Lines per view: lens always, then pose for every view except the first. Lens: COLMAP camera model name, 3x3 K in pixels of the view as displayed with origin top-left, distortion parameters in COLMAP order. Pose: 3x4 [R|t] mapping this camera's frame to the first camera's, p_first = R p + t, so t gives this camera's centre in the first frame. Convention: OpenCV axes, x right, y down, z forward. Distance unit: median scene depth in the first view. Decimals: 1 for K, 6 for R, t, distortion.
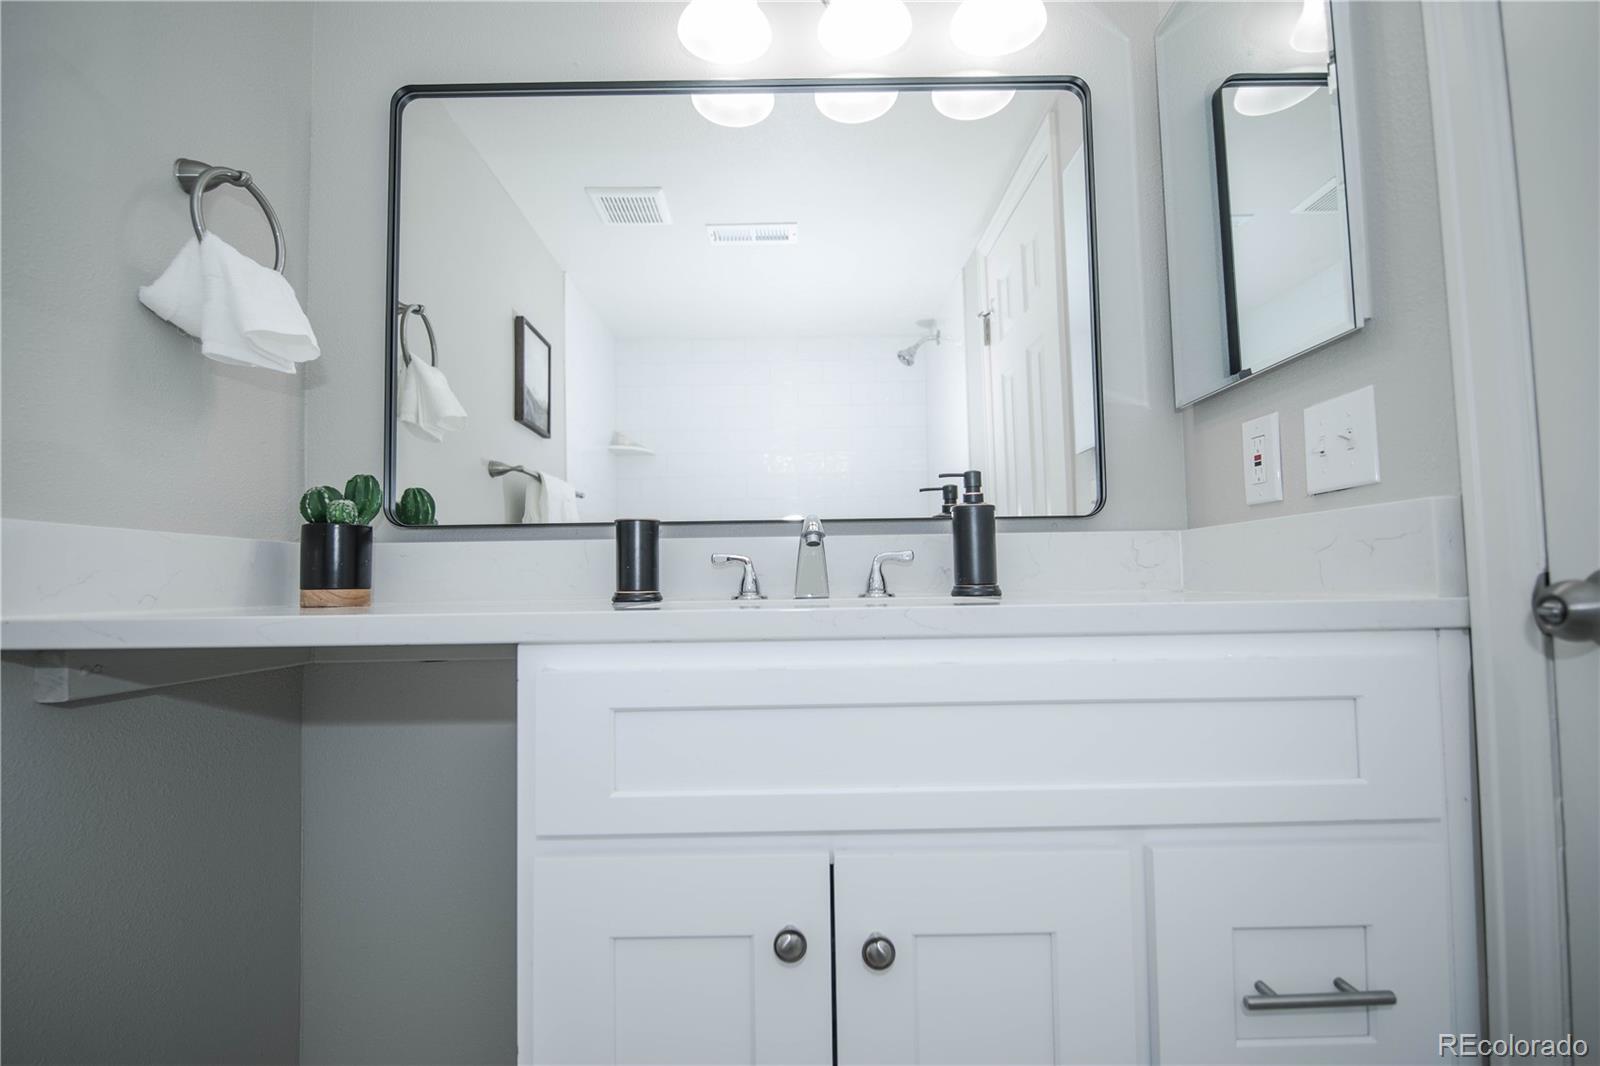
lens RADIAL K [[762.2, 0, 796.5], [0, 762.2, 542.7], [0, 0, 1]] dist [0.000769, -0.006667]
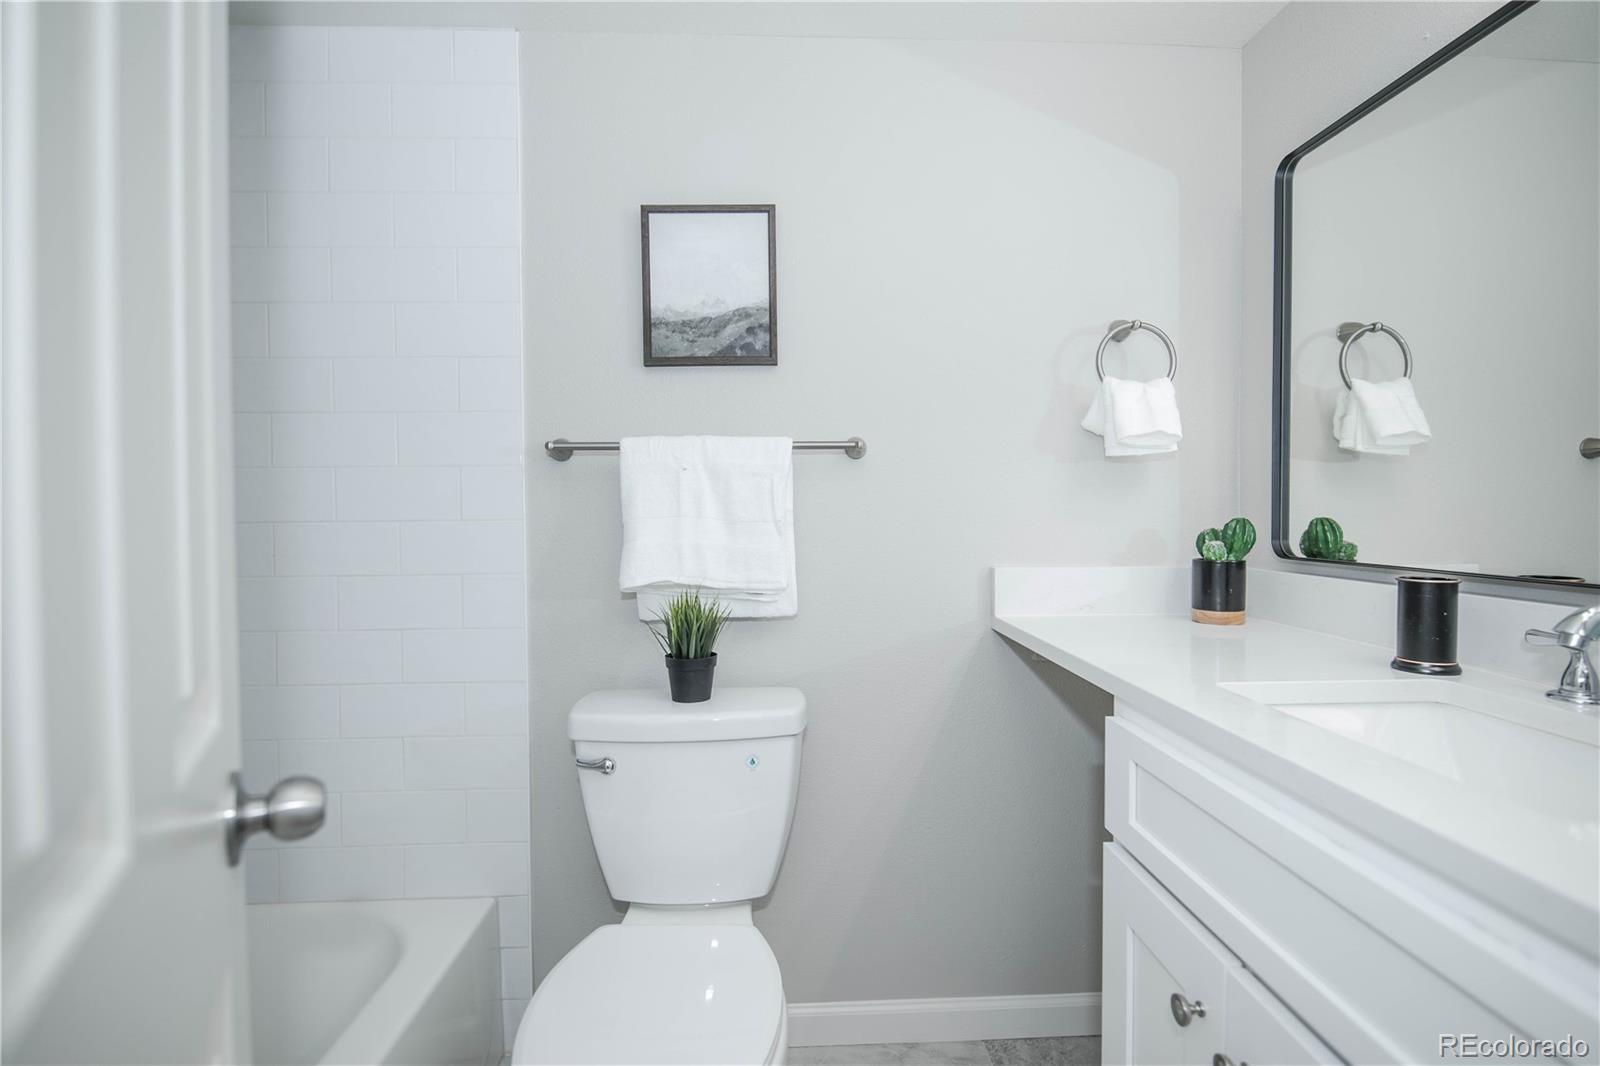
lens RADIAL K [[762.2, 0, 803.0], [0, 762.2, 531.0], [0, 0, 1]] dist [0.000769, -0.006667]
pose [[0.047937, 0.037857, -0.998133, 0.620835], [0.058660, 0.997450, 0.040648, -0.160197], [0.997126, -0.060499, 0.045594, 0.246102]]
